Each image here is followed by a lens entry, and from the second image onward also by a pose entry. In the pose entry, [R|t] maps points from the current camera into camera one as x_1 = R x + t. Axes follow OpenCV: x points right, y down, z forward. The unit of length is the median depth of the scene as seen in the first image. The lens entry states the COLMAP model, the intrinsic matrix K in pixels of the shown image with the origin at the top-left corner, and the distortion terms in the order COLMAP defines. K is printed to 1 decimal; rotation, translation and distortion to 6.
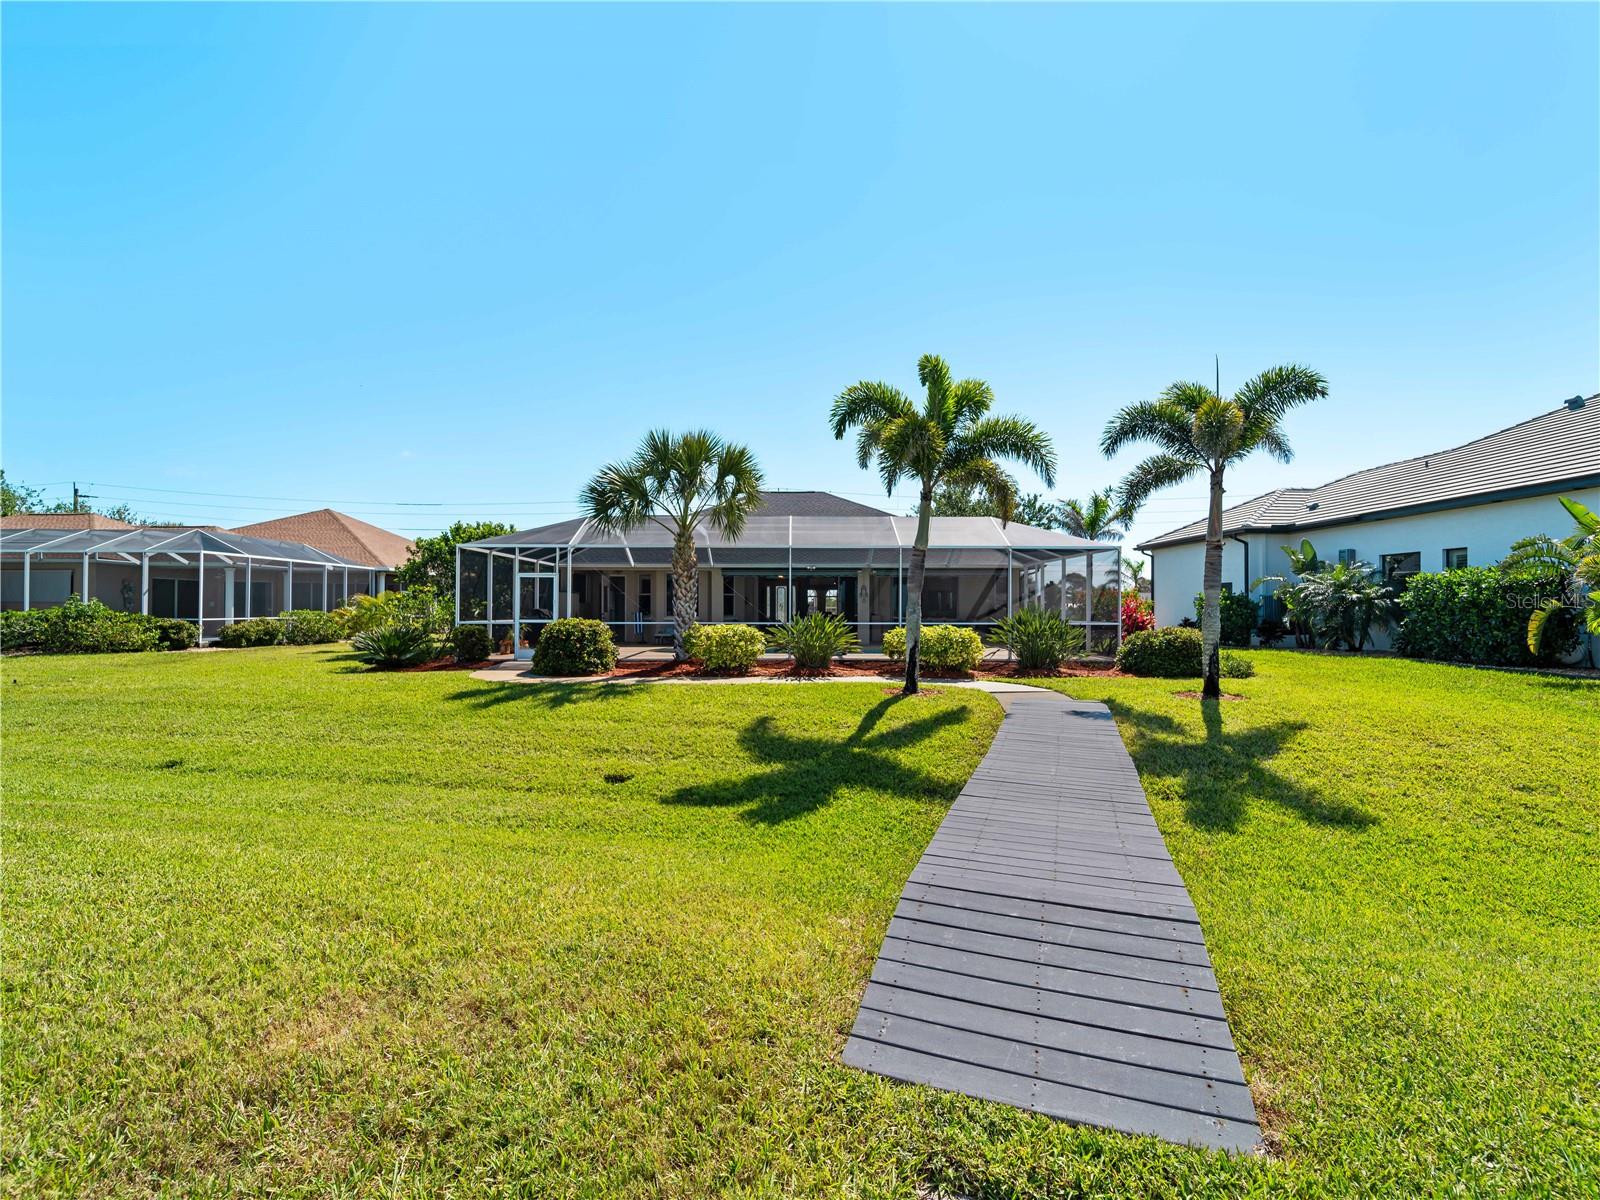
lens RADIAL K [[736.2, 0, 799.1], [0, 736.2, 634.4], [0, 0, 1]] dist [0.004182, -0.000818]
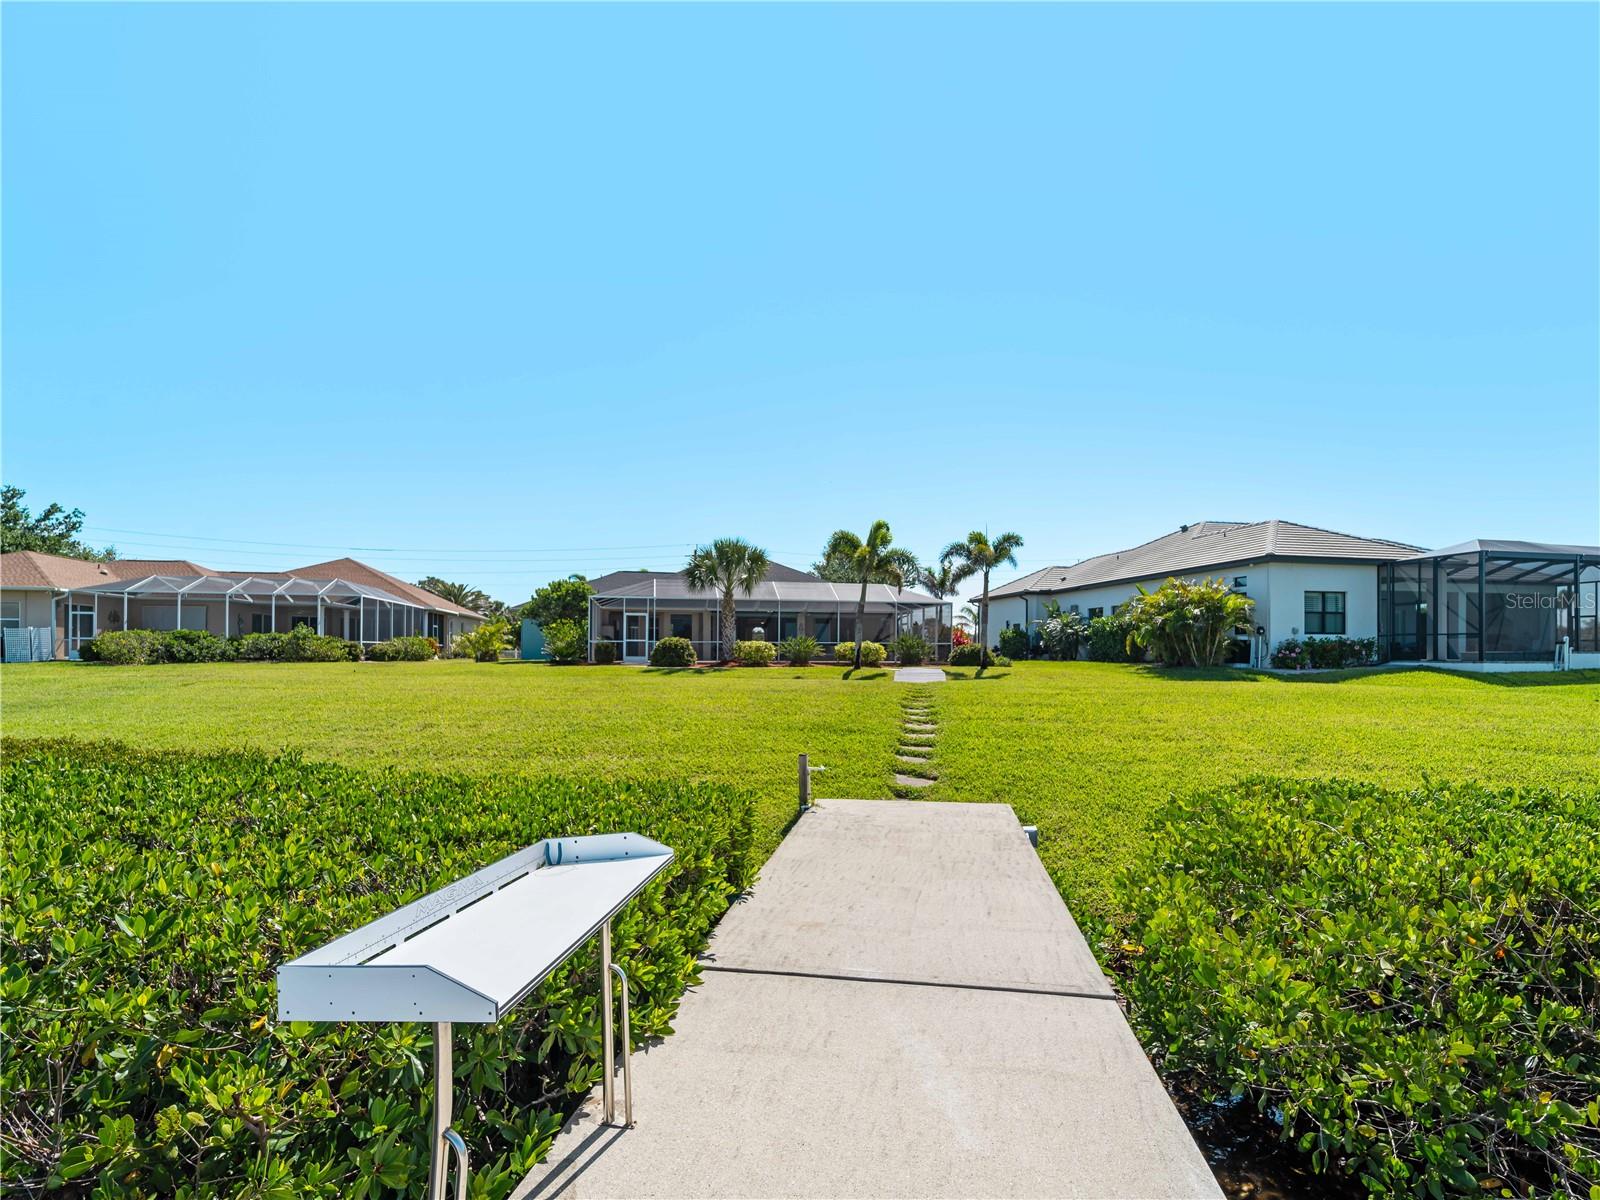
lens RADIAL K [[745.8, 0, 800.9], [0, 745.8, 658.0], [0, 0, 1]] dist [0.001801, -0.000334]
pose [[0.983723, 0.001013, 0.179687, -0.289205], [0.003730, 0.999654, -0.026054, 0.071296], [-0.179652, 0.026300, 0.983379, -0.808989]]
